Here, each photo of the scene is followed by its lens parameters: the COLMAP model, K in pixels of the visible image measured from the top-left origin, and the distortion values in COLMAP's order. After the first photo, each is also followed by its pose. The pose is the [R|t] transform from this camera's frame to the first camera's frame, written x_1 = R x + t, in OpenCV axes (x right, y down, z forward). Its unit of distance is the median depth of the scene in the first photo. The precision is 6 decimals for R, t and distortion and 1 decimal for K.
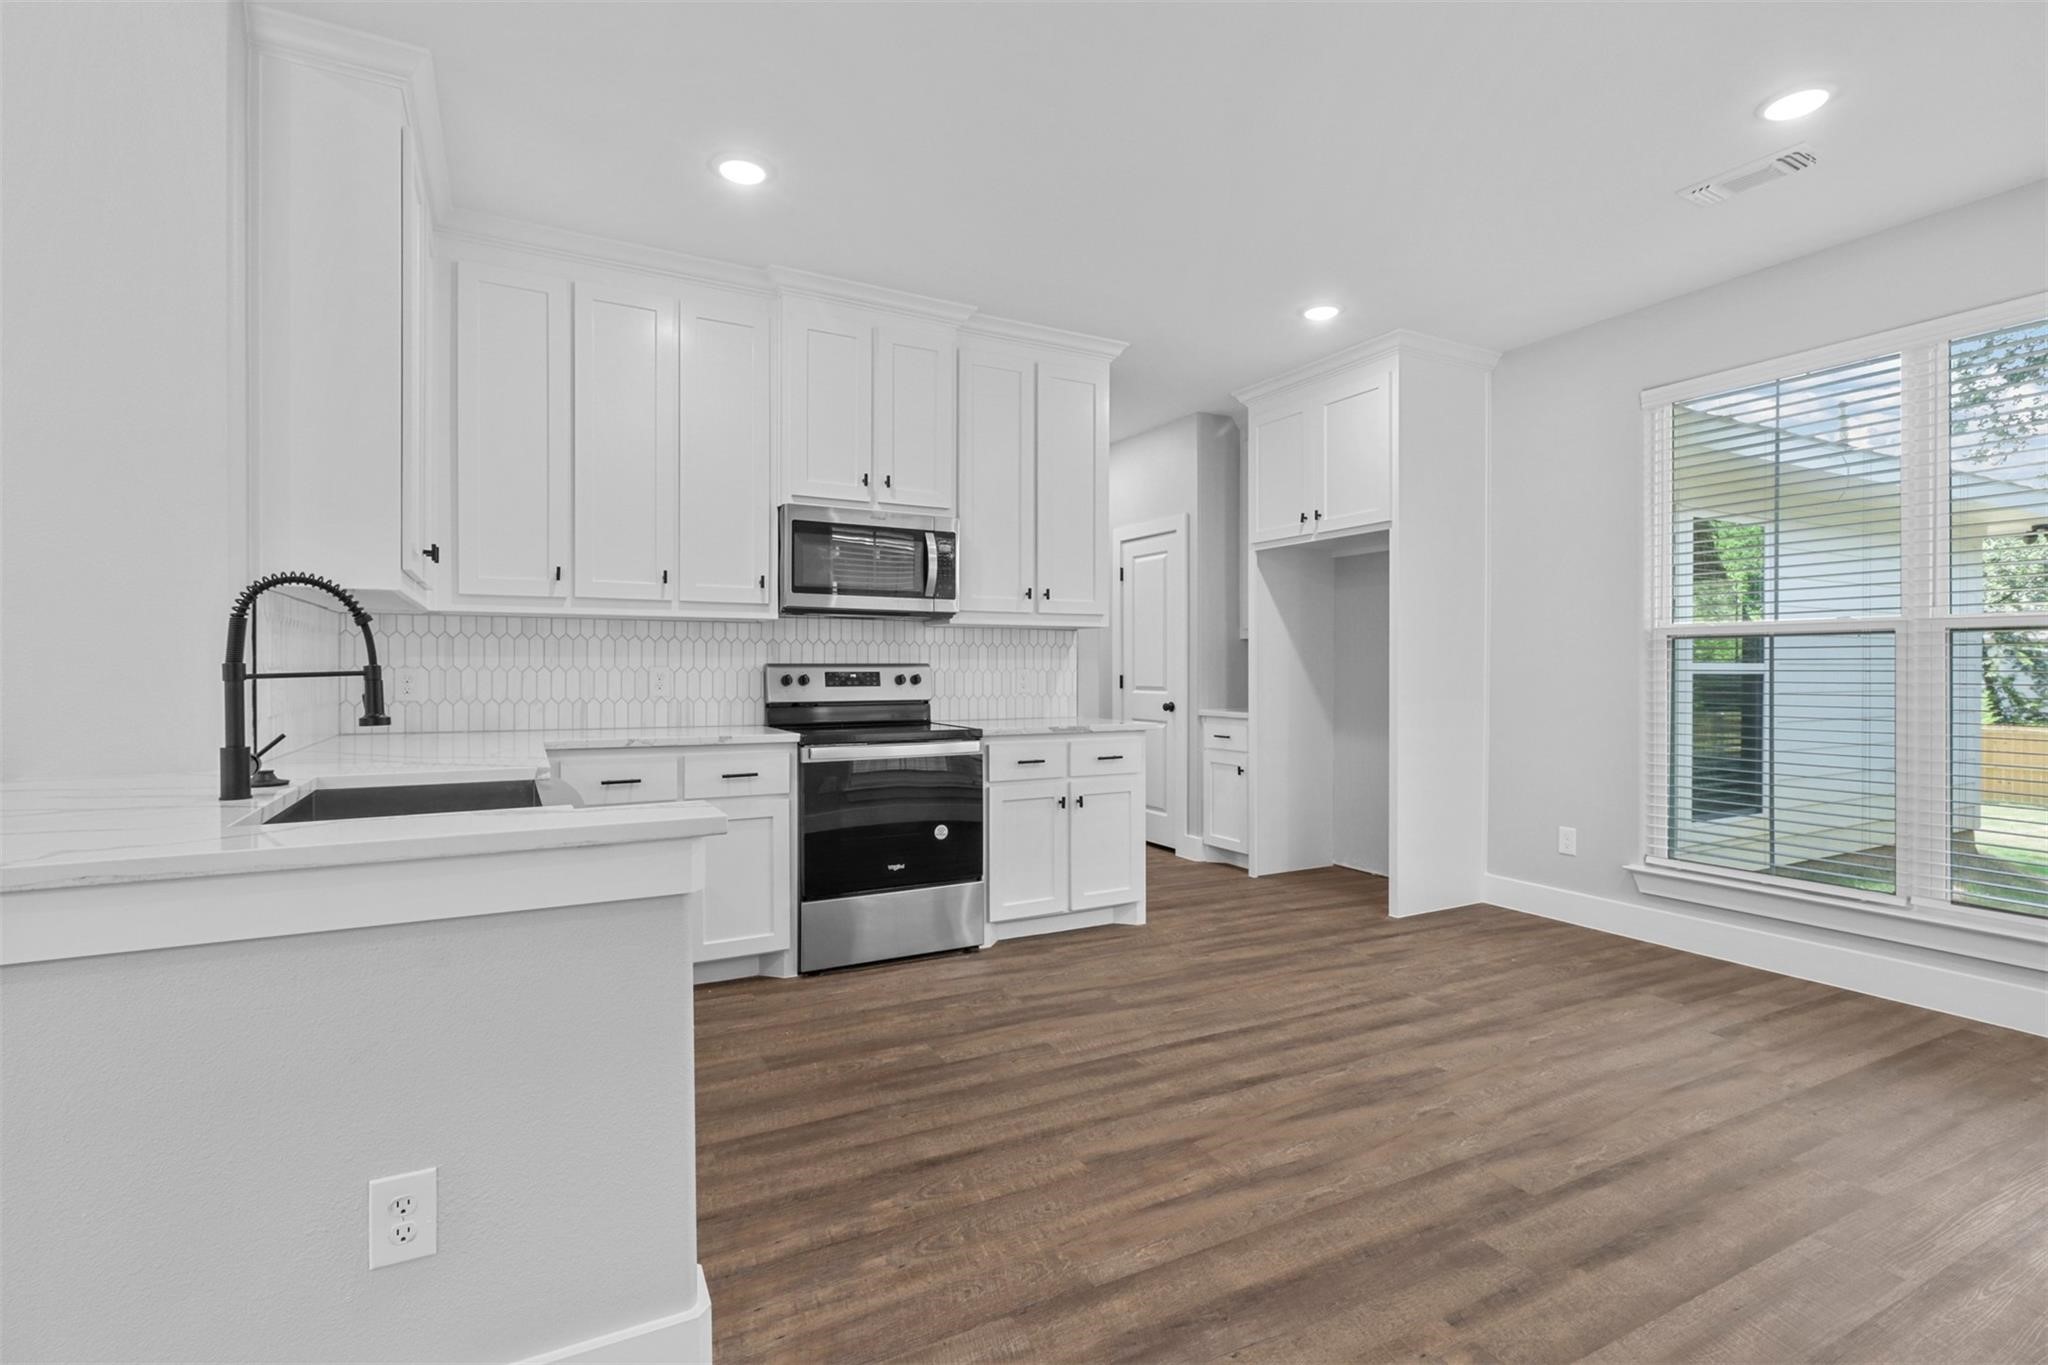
lens RADIAL K [[984.1, 0, 1003.9], [0, 984.1, 674.5], [0, 0, 1]] dist [-0.002643, -0.000541]
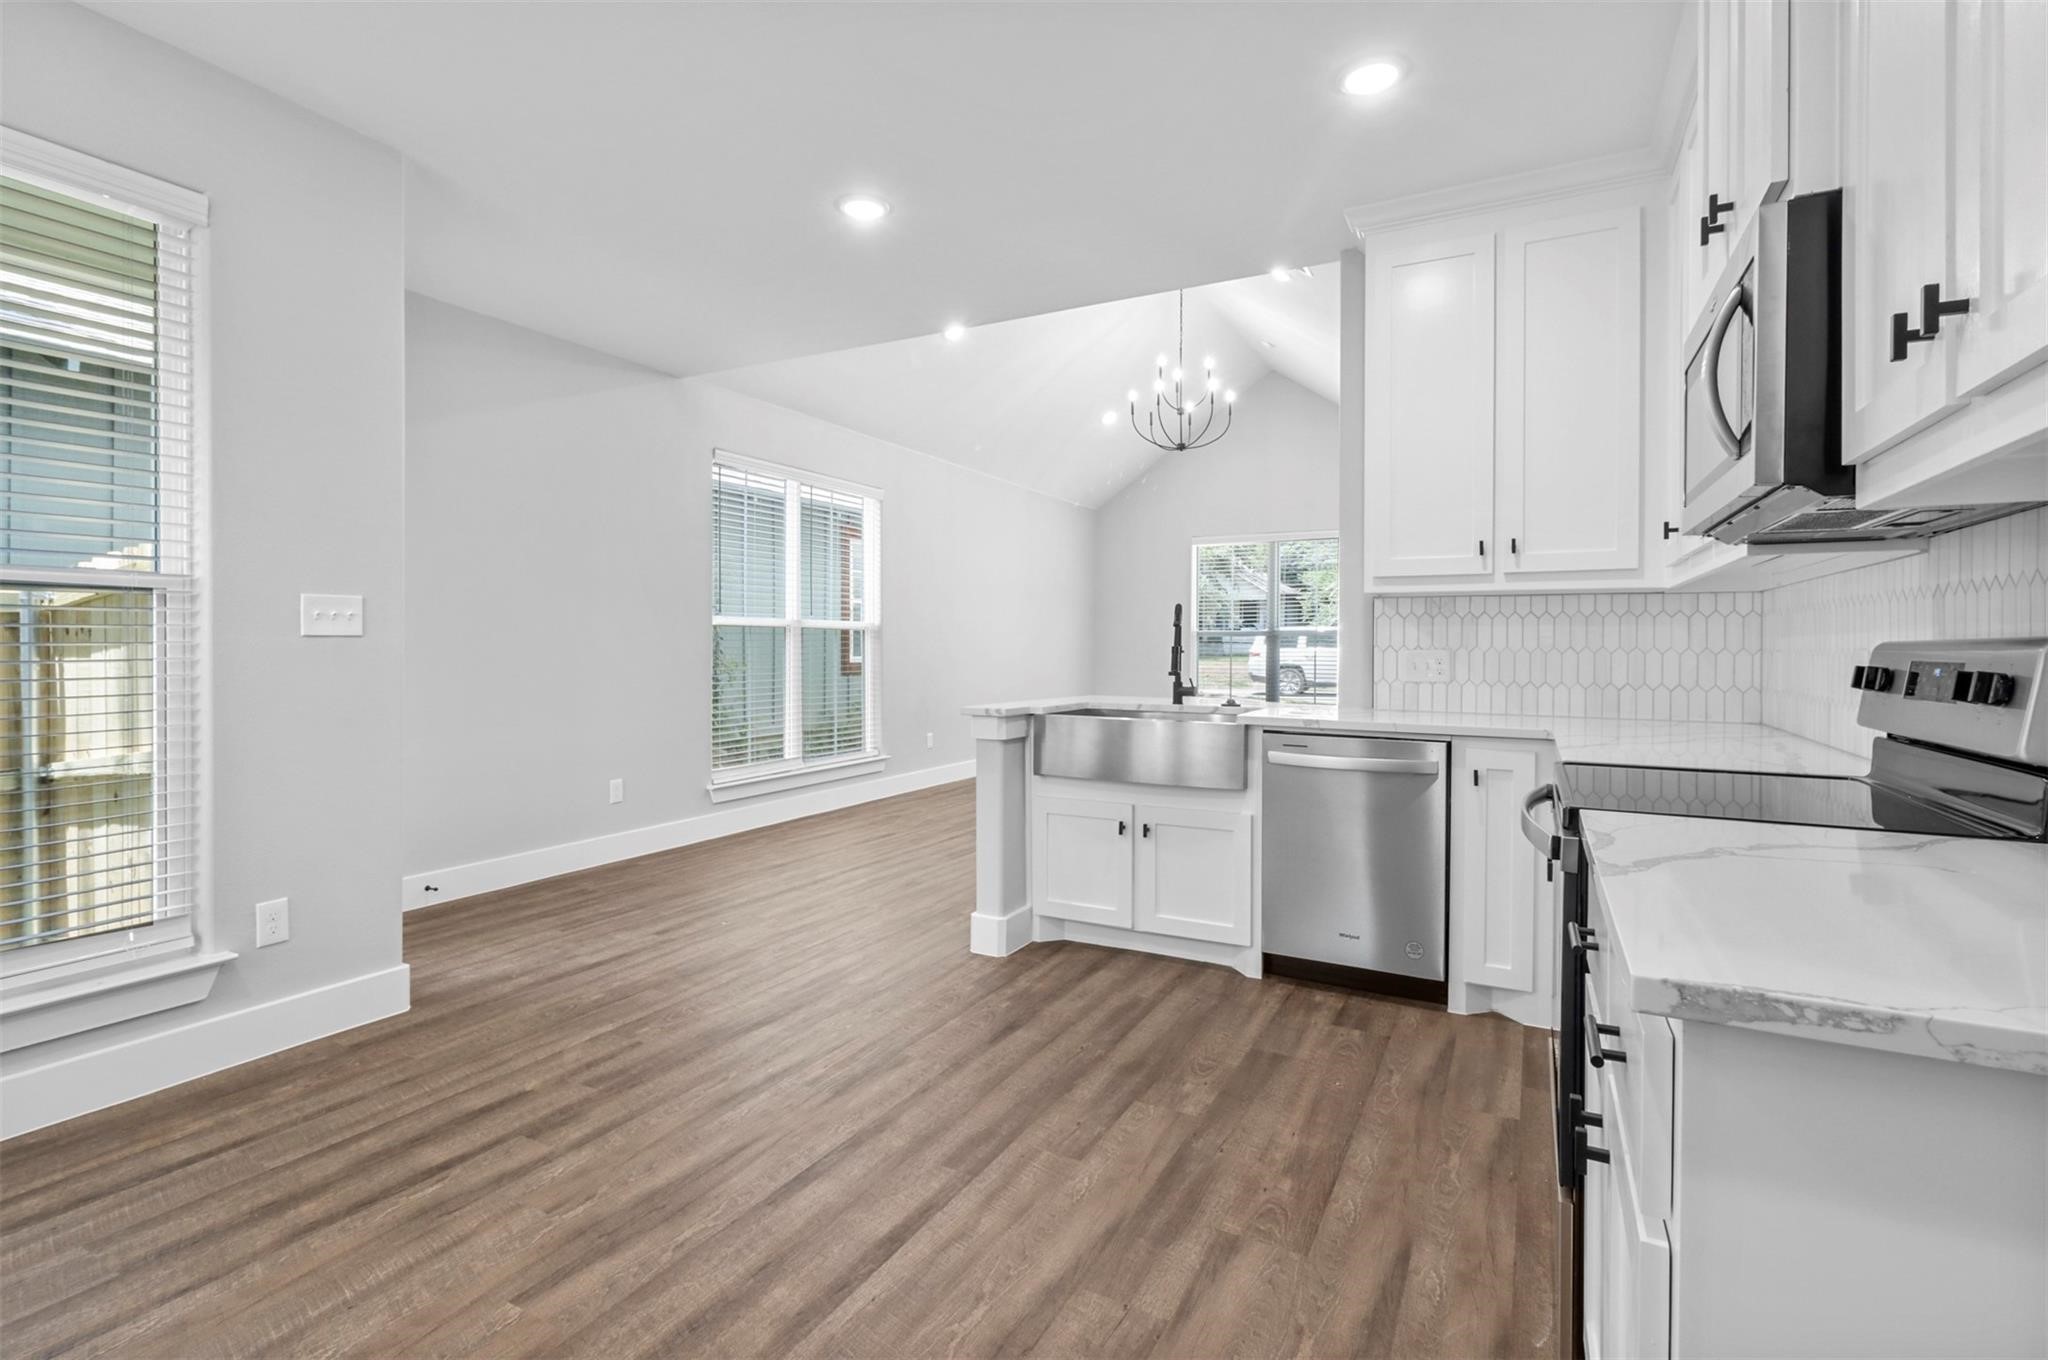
lens RADIAL K [[984.1, 0, 1011.1], [0, 984.1, 663.3], [0, 0, 1]] dist [-0.002643, -0.000541]
pose [[-0.831527, 0.005248, -0.555459, 0.543707], [-0.008846, 0.999703, 0.022687, -0.016993], [0.555413, 0.023779, -0.831234, 1.729119]]
